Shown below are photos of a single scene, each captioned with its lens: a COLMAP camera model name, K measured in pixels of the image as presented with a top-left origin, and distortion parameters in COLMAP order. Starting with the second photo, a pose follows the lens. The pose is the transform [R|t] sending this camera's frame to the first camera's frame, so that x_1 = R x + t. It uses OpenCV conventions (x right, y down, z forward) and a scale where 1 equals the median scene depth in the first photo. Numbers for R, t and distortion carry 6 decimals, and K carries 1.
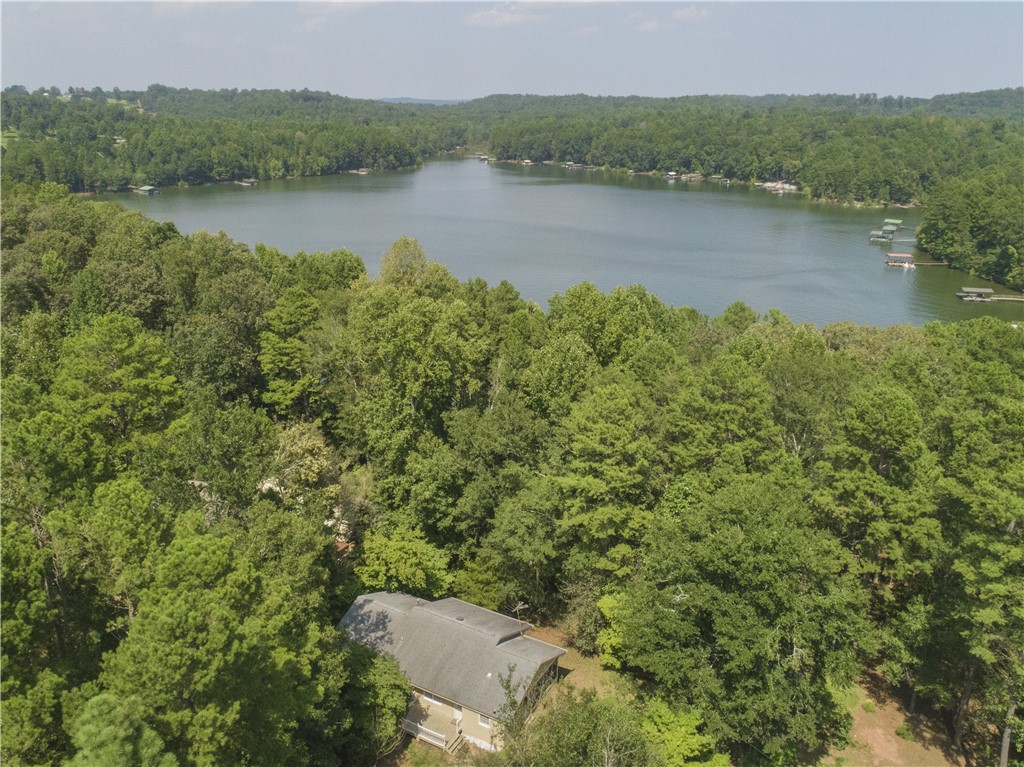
lens RADIAL K [[817.7, 0, 513.0], [0, 817.7, 386.6], [0, 0, 1]] dist [-0.043882, 0.015845]
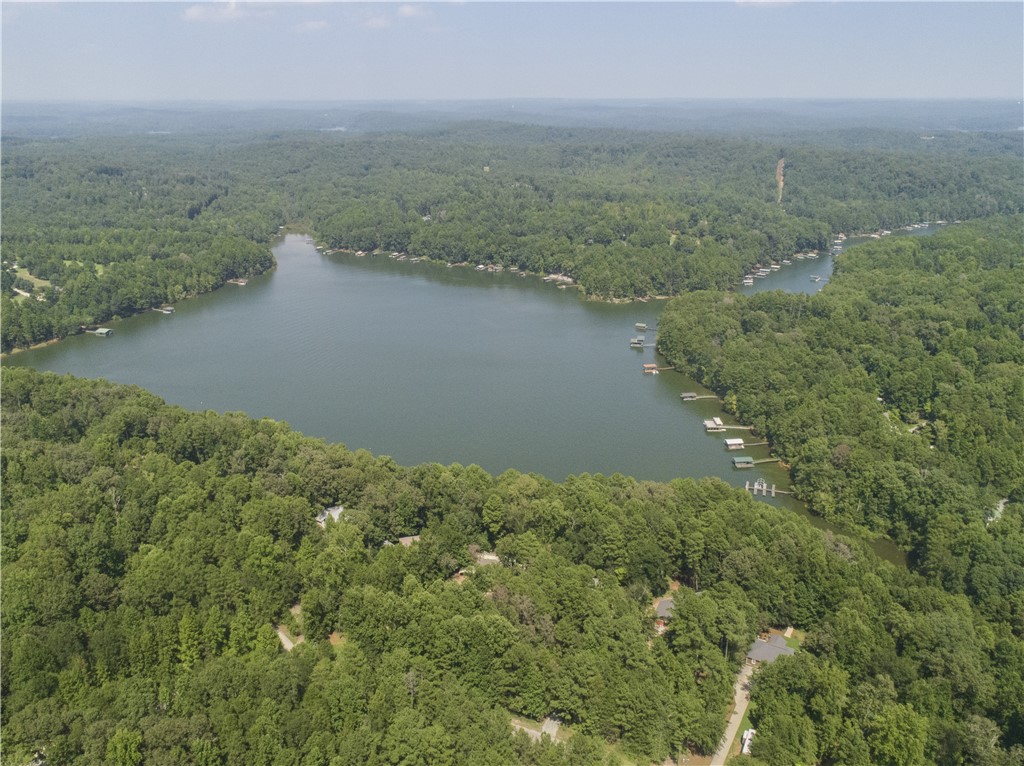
lens RADIAL K [[817.7, 0, 509.7], [0, 817.7, 381.8], [0, 0, 1]] dist [-0.043882, 0.015845]
pose [[0.953840, -0.114058, 0.277814, -0.204827], [0.112531, 0.993416, 0.021491, -0.121453], [-0.278436, 0.010764, 0.960394, -0.411049]]
